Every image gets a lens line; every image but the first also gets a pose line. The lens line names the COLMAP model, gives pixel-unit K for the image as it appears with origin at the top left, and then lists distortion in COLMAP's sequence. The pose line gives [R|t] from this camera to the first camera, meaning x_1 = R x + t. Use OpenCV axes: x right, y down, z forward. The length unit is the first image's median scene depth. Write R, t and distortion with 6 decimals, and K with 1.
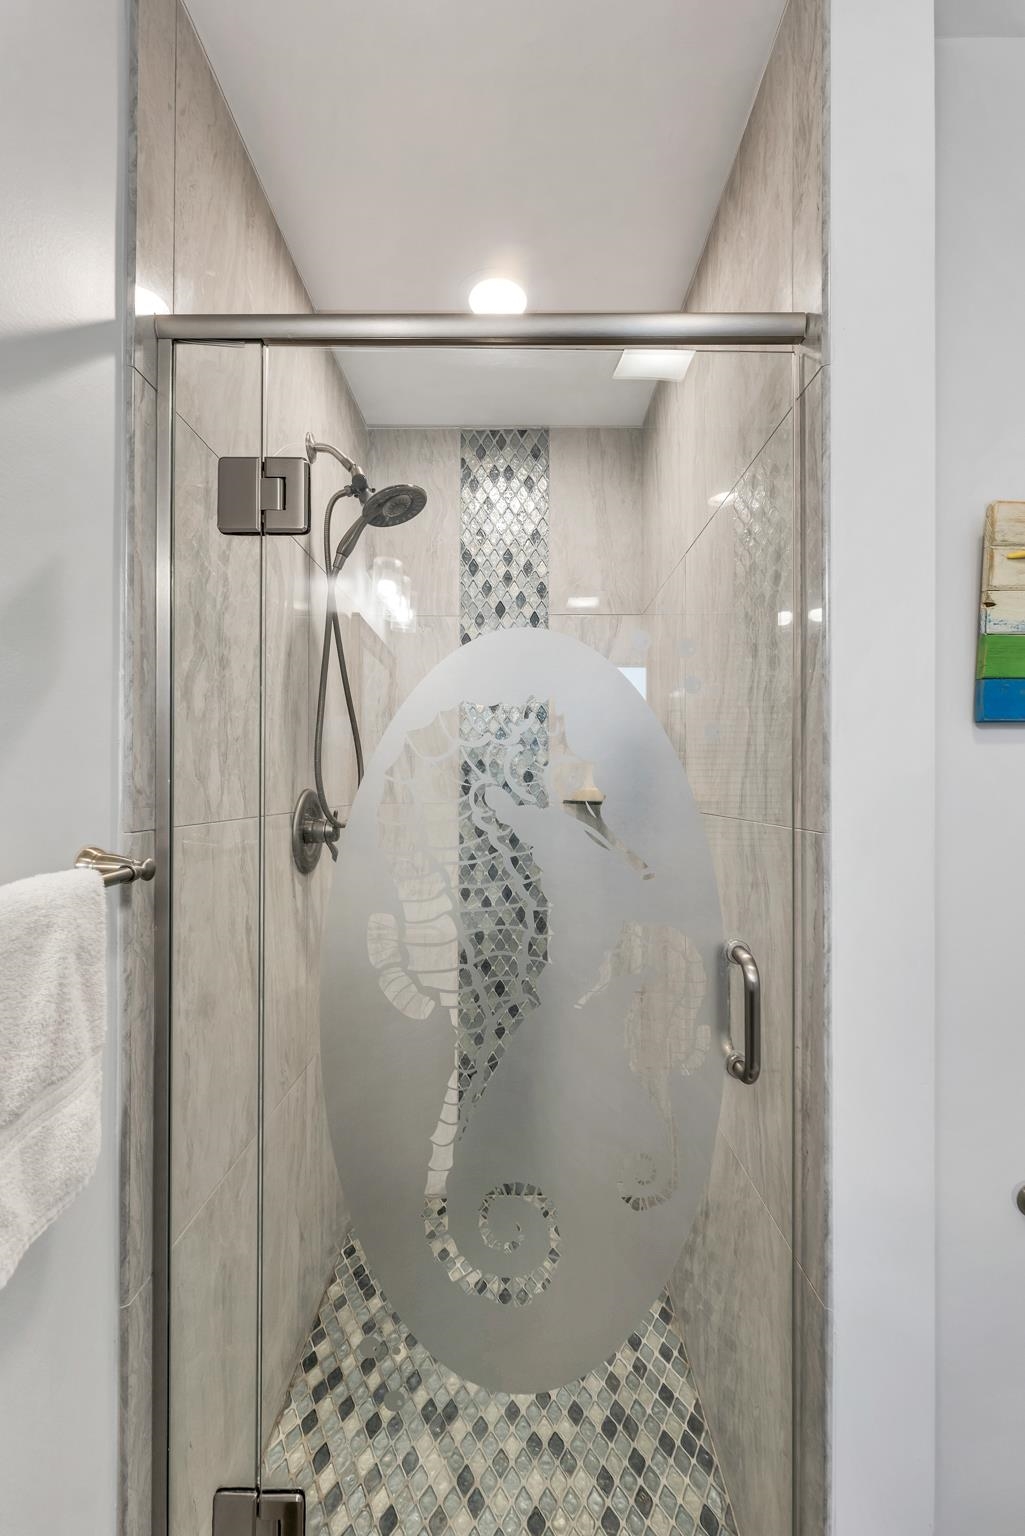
lens RADIAL K [[635.3, 0, 515.0], [0, 635.3, 781.2], [0, 0, 1]] dist [0.002764, -0.000007]
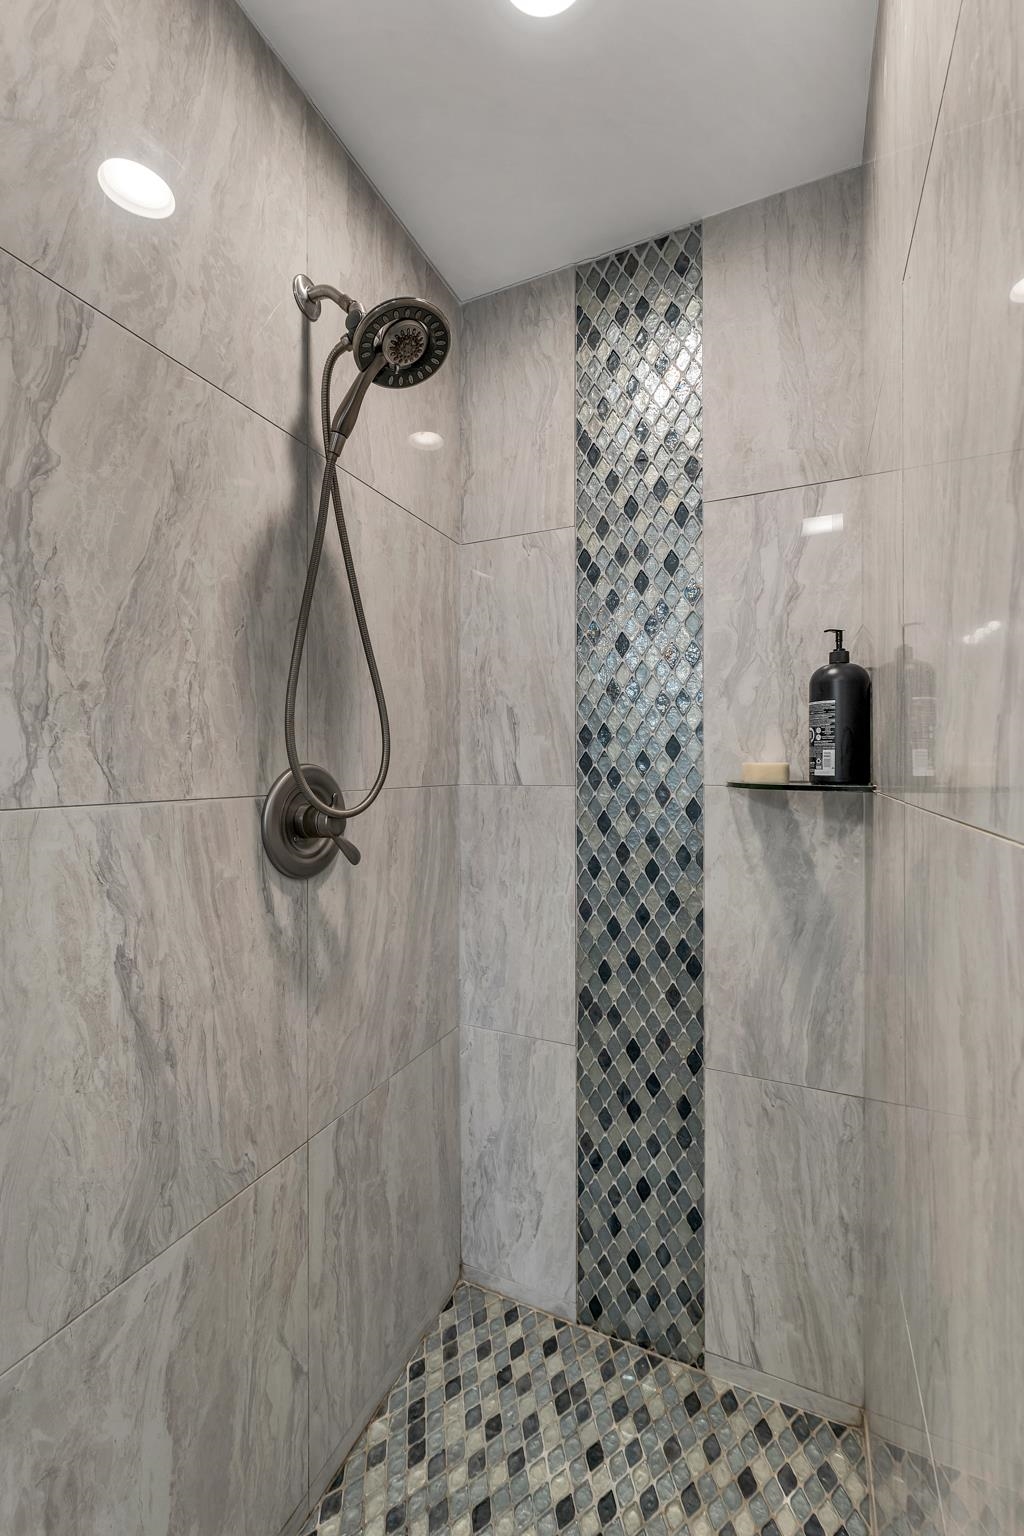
lens RADIAL K [[635.3, 0, 511.8], [0, 635.3, 765.7], [0, 0, 1]] dist [0.002764, -0.000007]
pose [[0.914619, -0.003778, -0.404300, 0.138177], [0.005607, 0.999979, 0.003339, 0.009511], [0.404279, -0.005320, 0.914620, 0.308302]]
